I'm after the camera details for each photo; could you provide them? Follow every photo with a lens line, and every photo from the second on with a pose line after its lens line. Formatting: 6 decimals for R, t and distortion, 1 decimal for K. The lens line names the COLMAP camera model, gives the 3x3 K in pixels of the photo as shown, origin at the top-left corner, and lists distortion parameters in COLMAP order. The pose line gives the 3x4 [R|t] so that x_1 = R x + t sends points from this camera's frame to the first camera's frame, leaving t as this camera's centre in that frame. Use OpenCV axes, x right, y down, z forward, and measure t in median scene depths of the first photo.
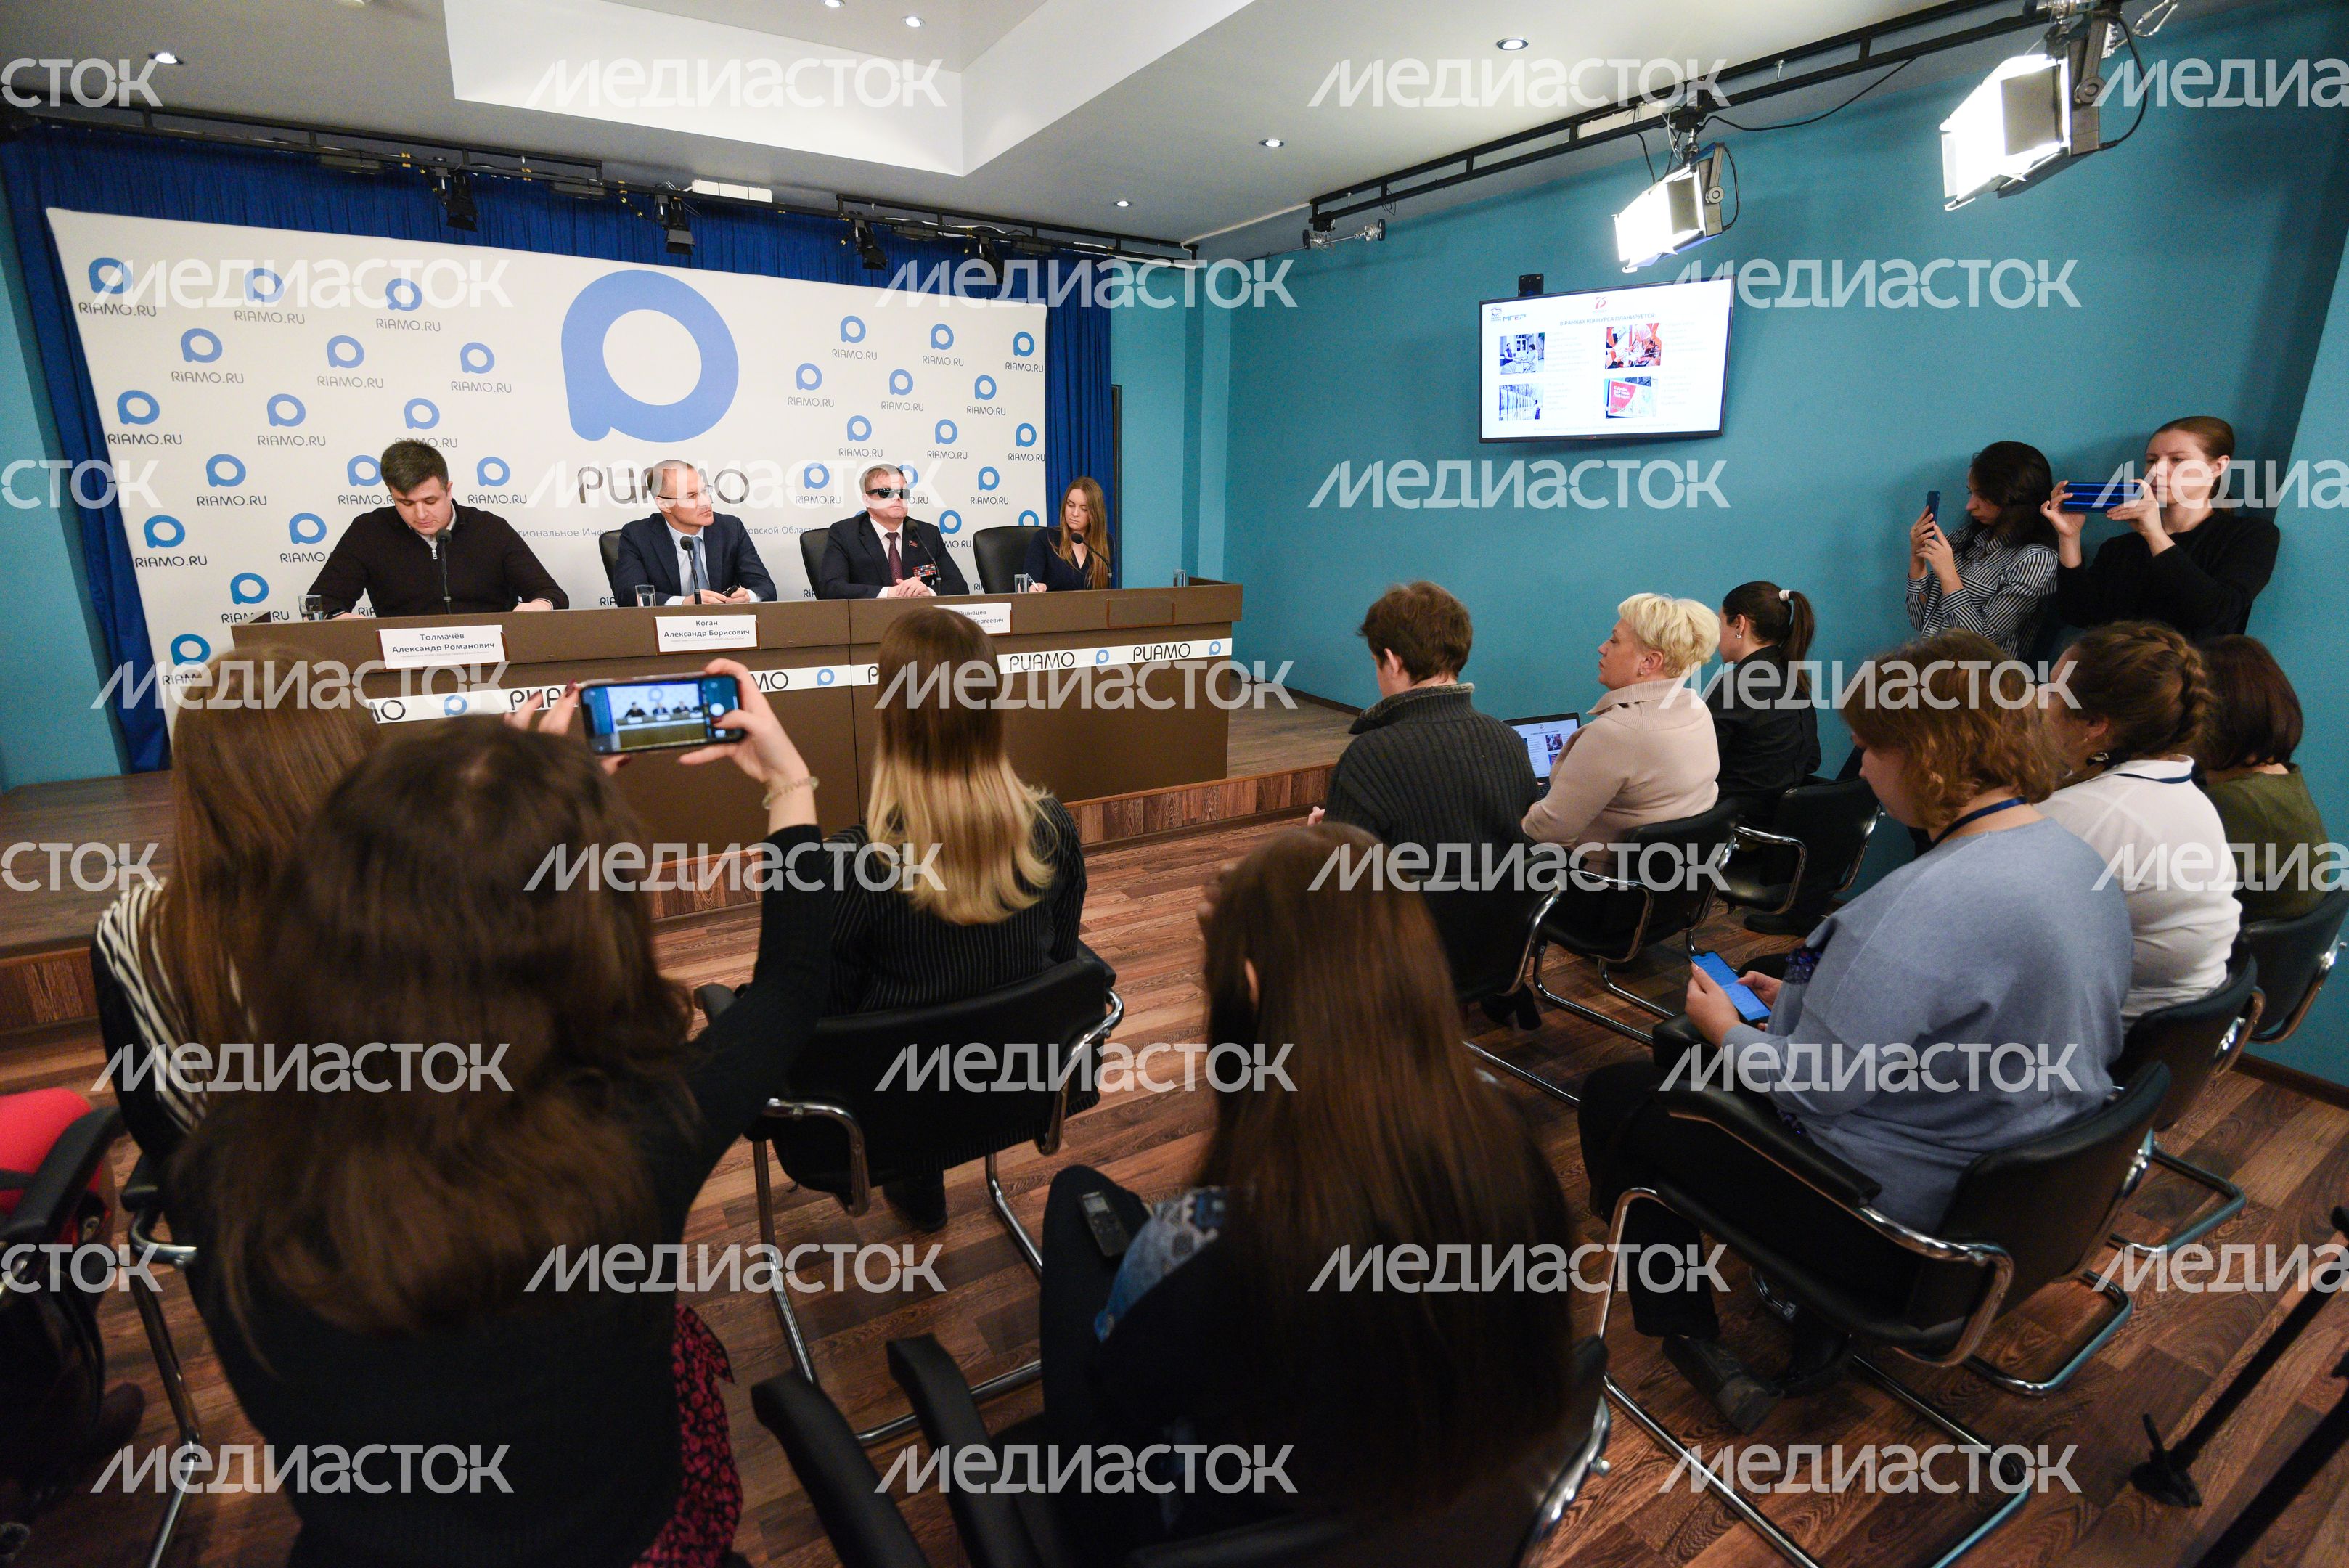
lens RADIAL K [[1095.0, 0, 1171.7], [0, 1095.0, 793.8], [0, 0, 1]] dist [-0.004481, -0.010673]
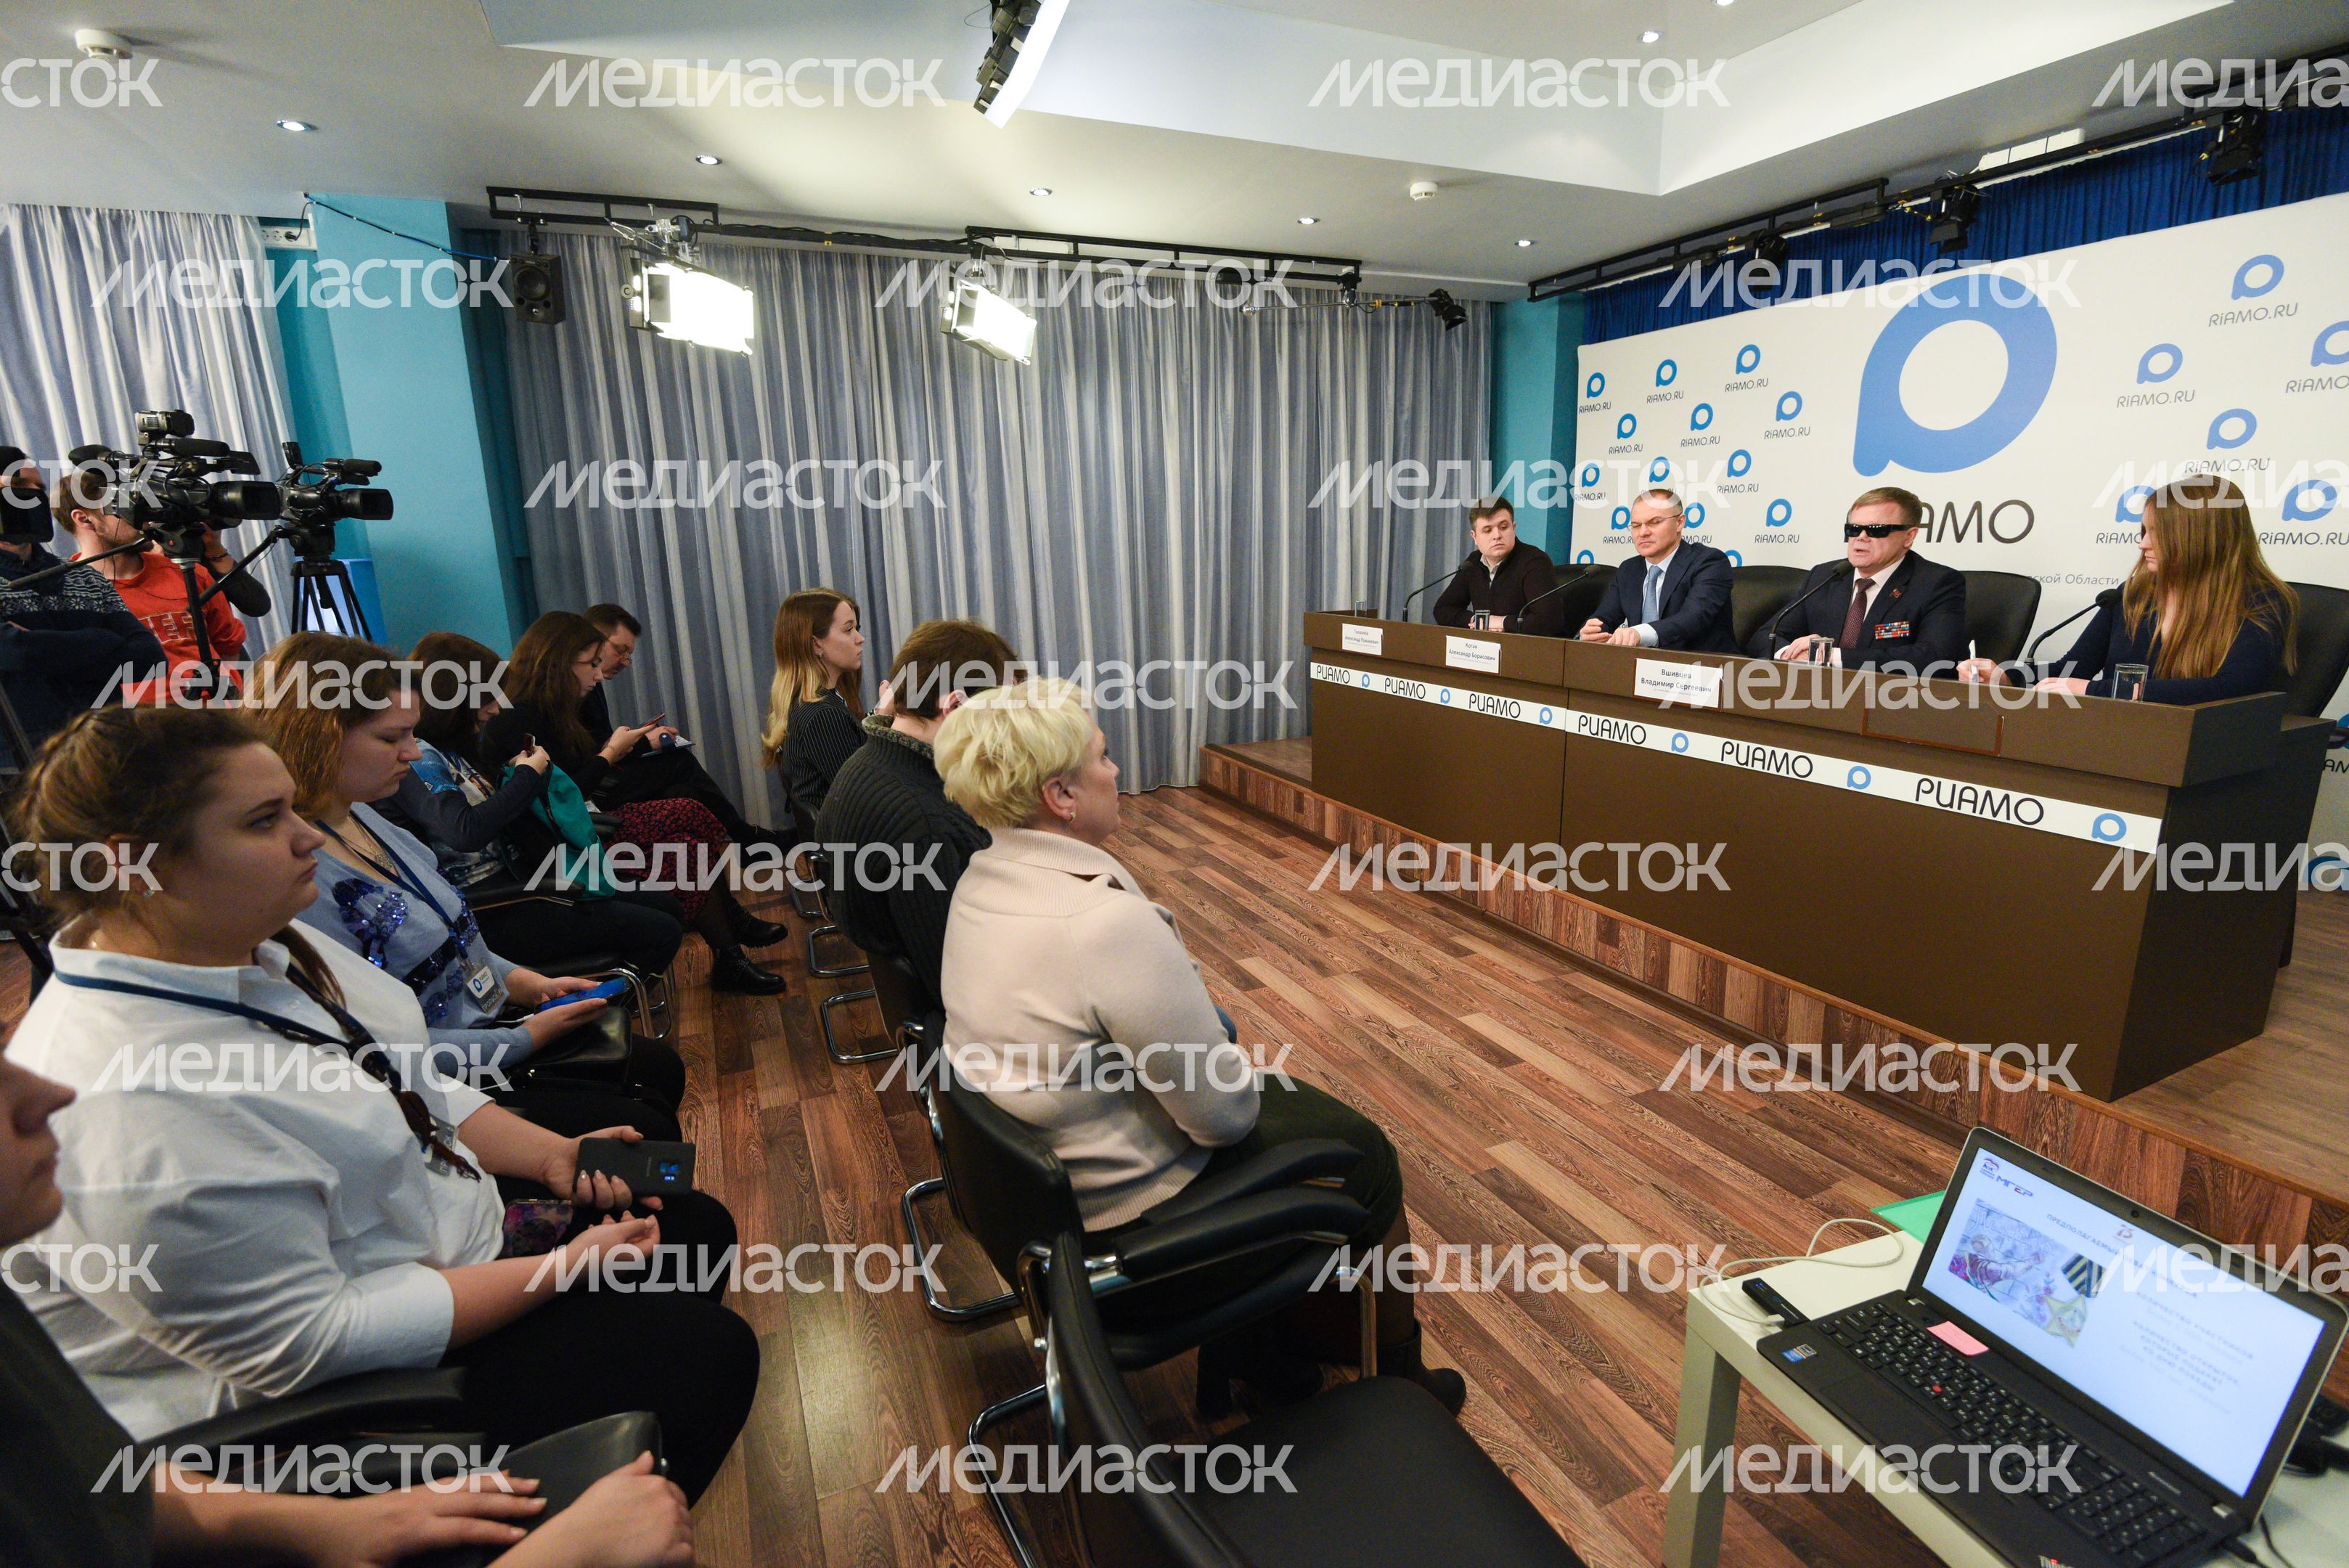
lens RADIAL K [[1095.0, 0, 1165.8], [0, 1095.0, 785.3], [0, 0, 1]] dist [-0.004481, -0.010673]
pose [[-0.134784, 0.207156, -0.968979, 0.581470], [-0.253111, 0.938262, 0.235797, -0.164063], [0.958002, 0.277040, -0.074029, 0.649276]]
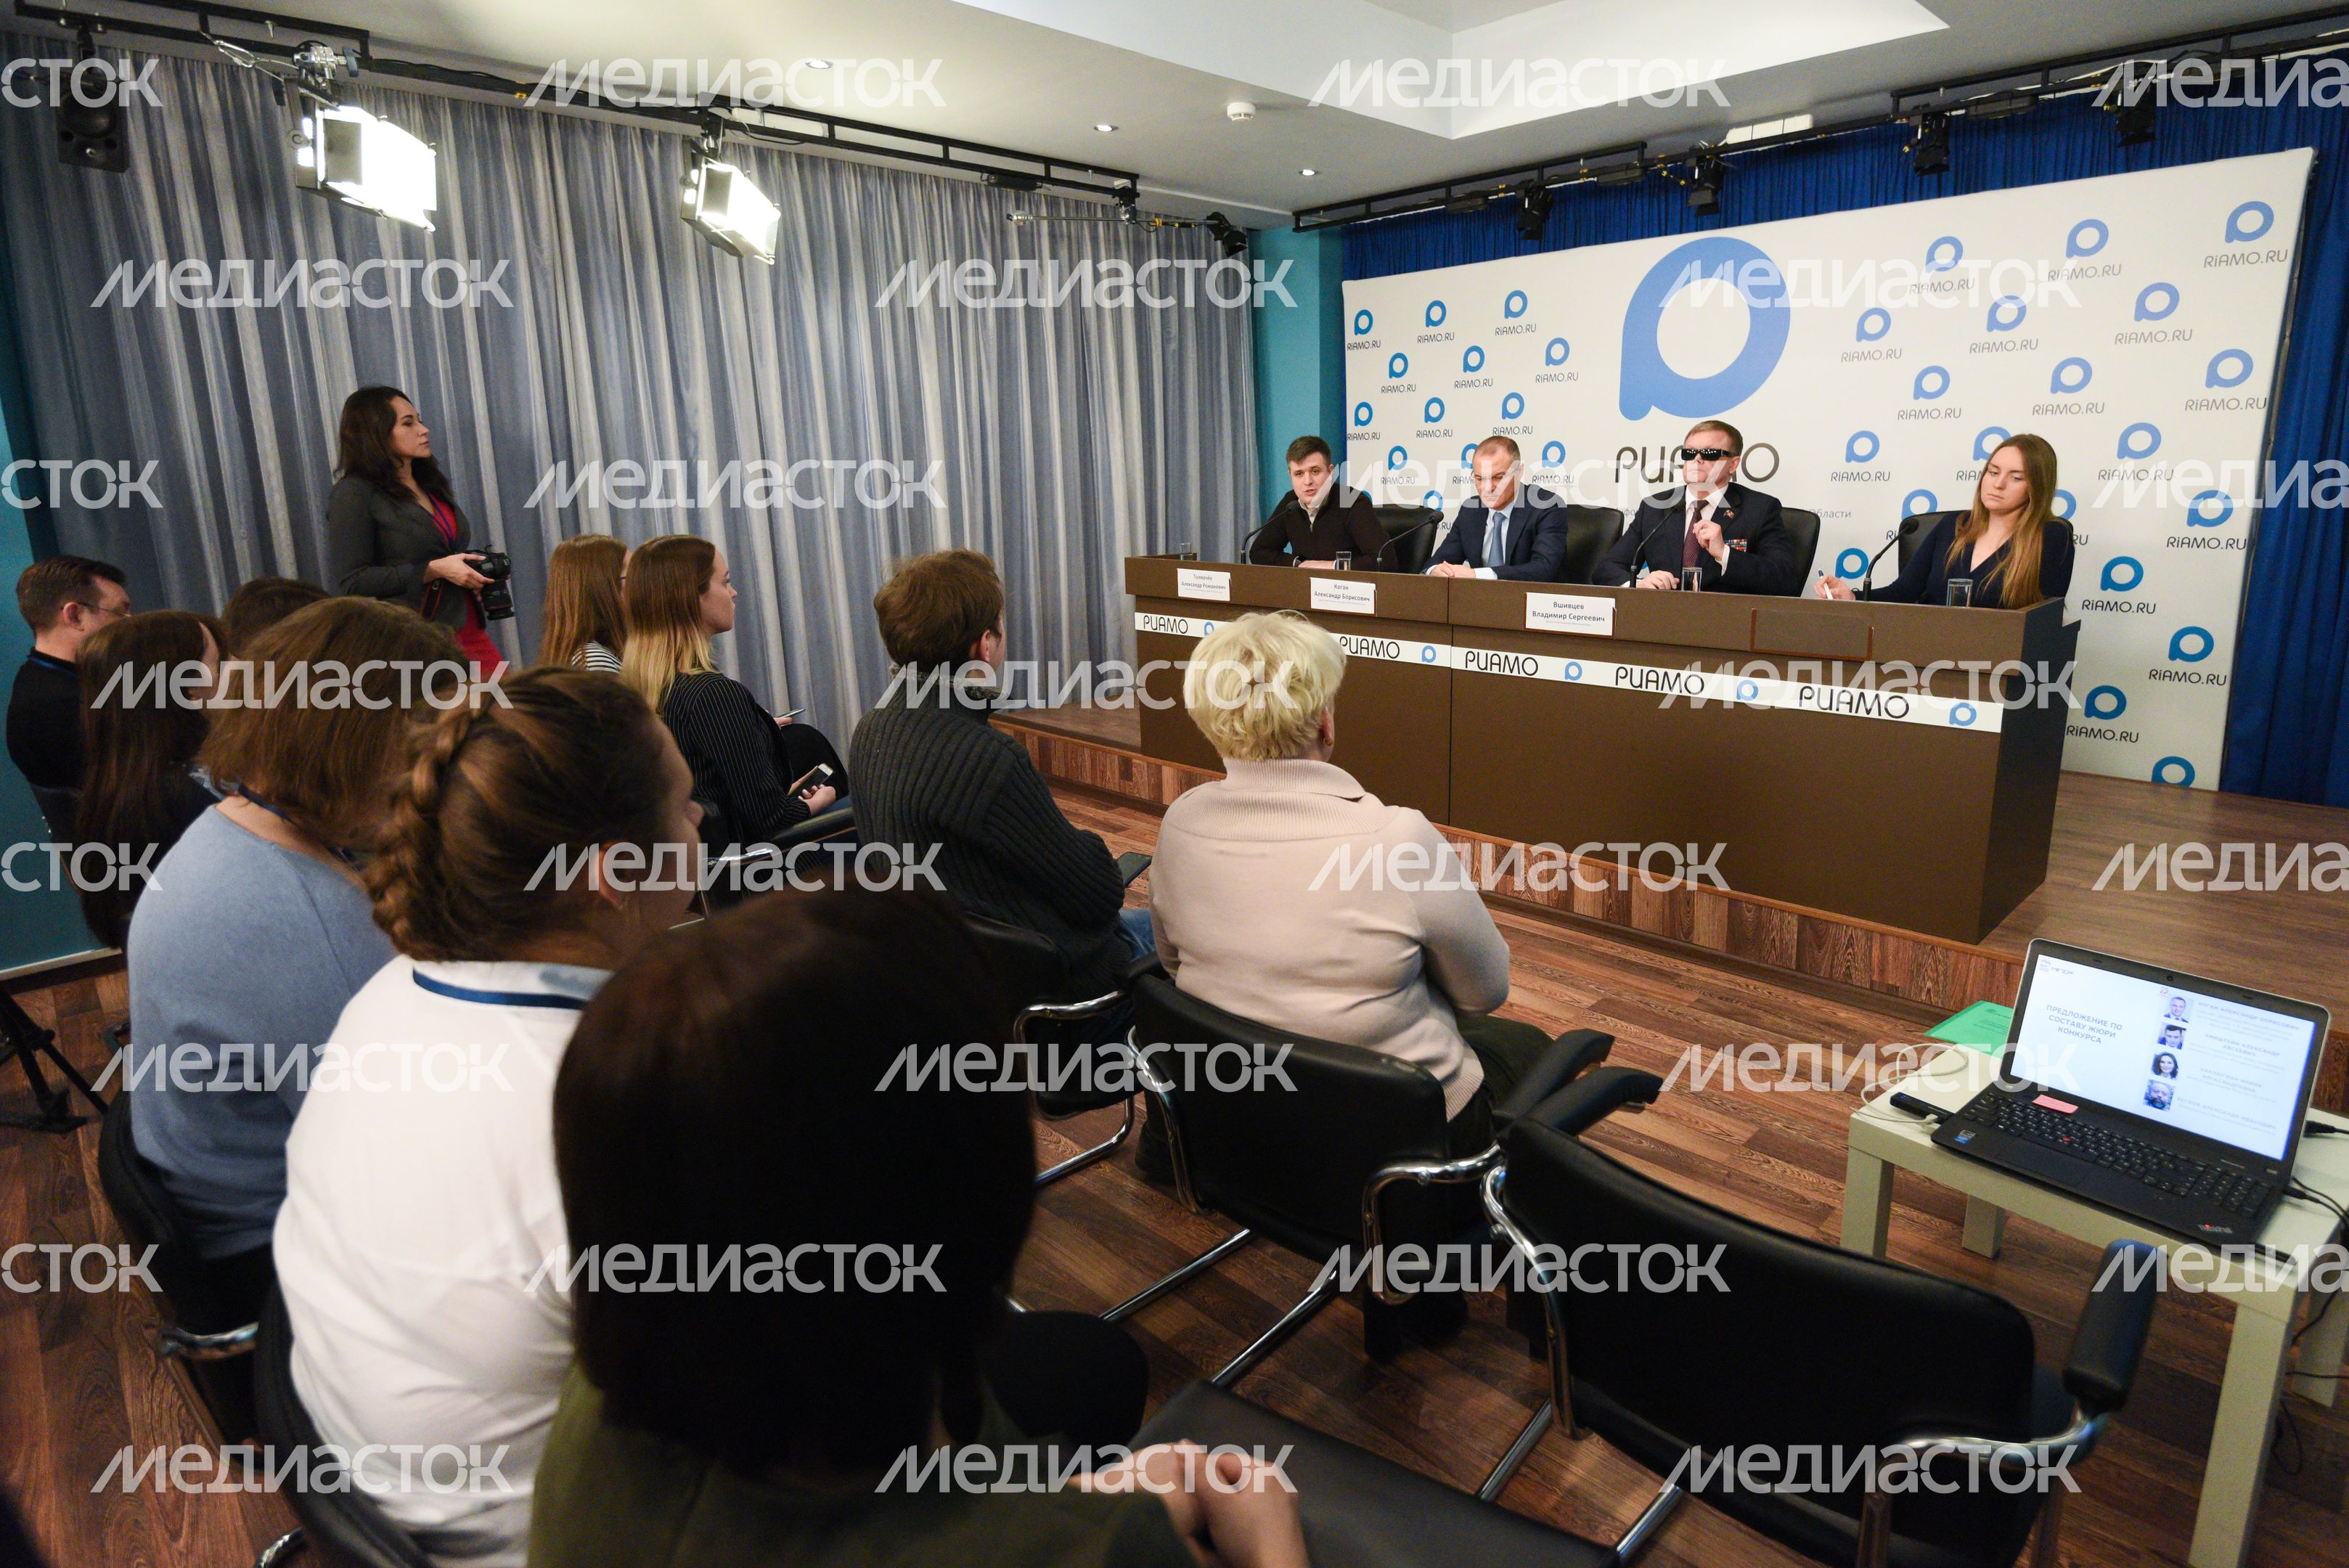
lens RADIAL K [[1267.7, 0, 1241.3], [0, 1267.7, 754.9], [0, 0, 1]] dist [-0.005426, -0.009257]
pose [[0.235153, 0.193597, -0.952483, 0.620410], [-0.247889, 0.959501, 0.133824, -0.111019], [0.939816, 0.204641, 0.273620, 0.470642]]
